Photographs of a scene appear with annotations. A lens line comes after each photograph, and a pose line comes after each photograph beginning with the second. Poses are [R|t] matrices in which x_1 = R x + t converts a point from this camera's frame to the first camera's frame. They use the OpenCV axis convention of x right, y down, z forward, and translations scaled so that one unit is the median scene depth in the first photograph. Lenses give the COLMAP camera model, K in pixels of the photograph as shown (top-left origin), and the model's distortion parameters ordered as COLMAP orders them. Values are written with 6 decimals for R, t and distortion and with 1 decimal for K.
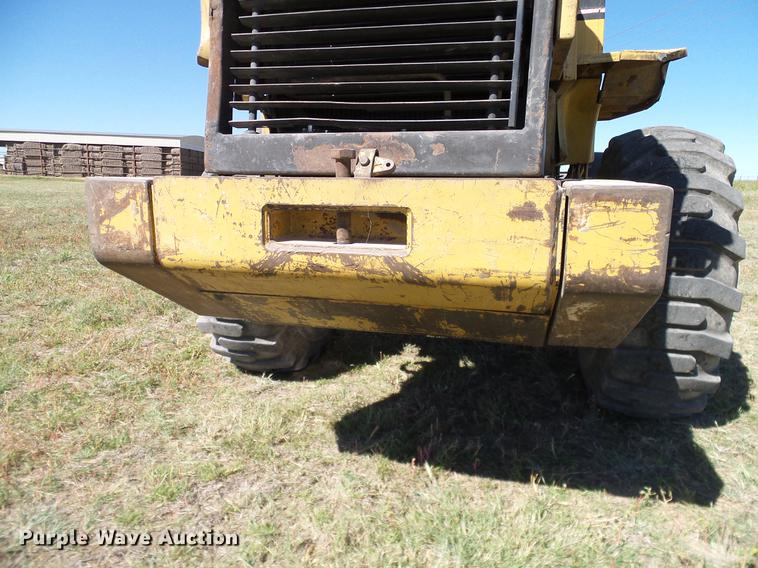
lens RADIAL K [[518.8, 0, 381.1], [0, 518.8, 288.2], [0, 0, 1]] dist [0.002091, 0.005500]
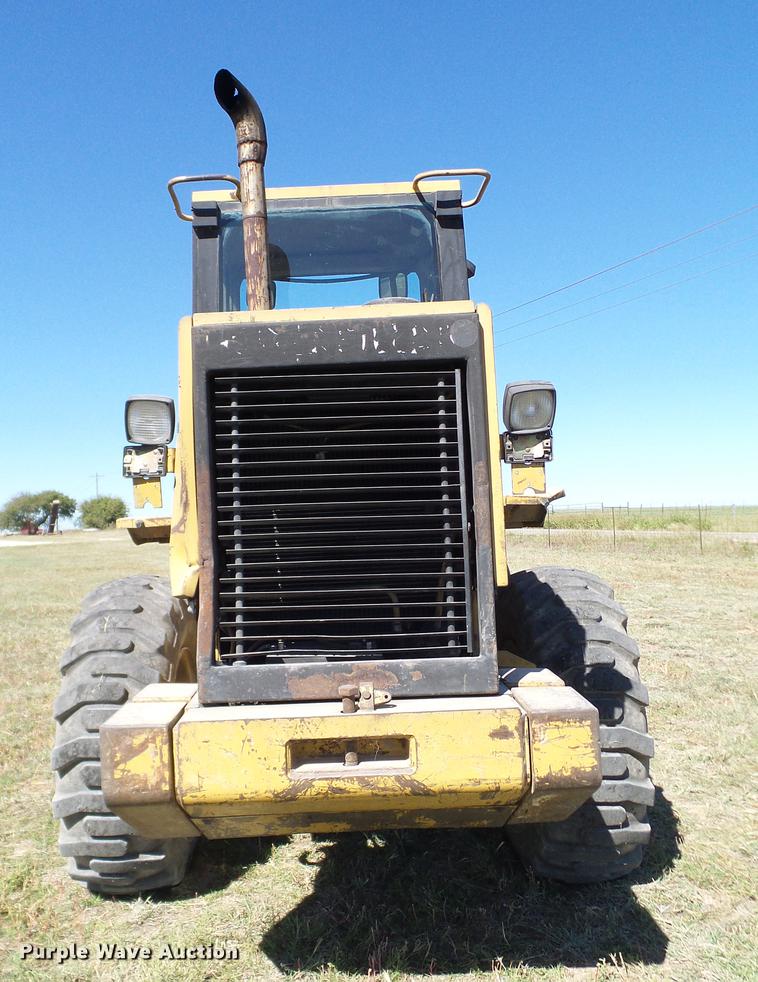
lens RADIAL K [[916.3, 0, 313.9], [0, 916.3, 489.7], [0, 0, 1]] dist [0.055956, -0.101130]
pose [[0.963230, -0.046515, 0.264622, -0.638236], [0.101705, 0.974734, -0.198870, -0.270891], [-0.248686, 0.218471, 0.943624, -1.022127]]
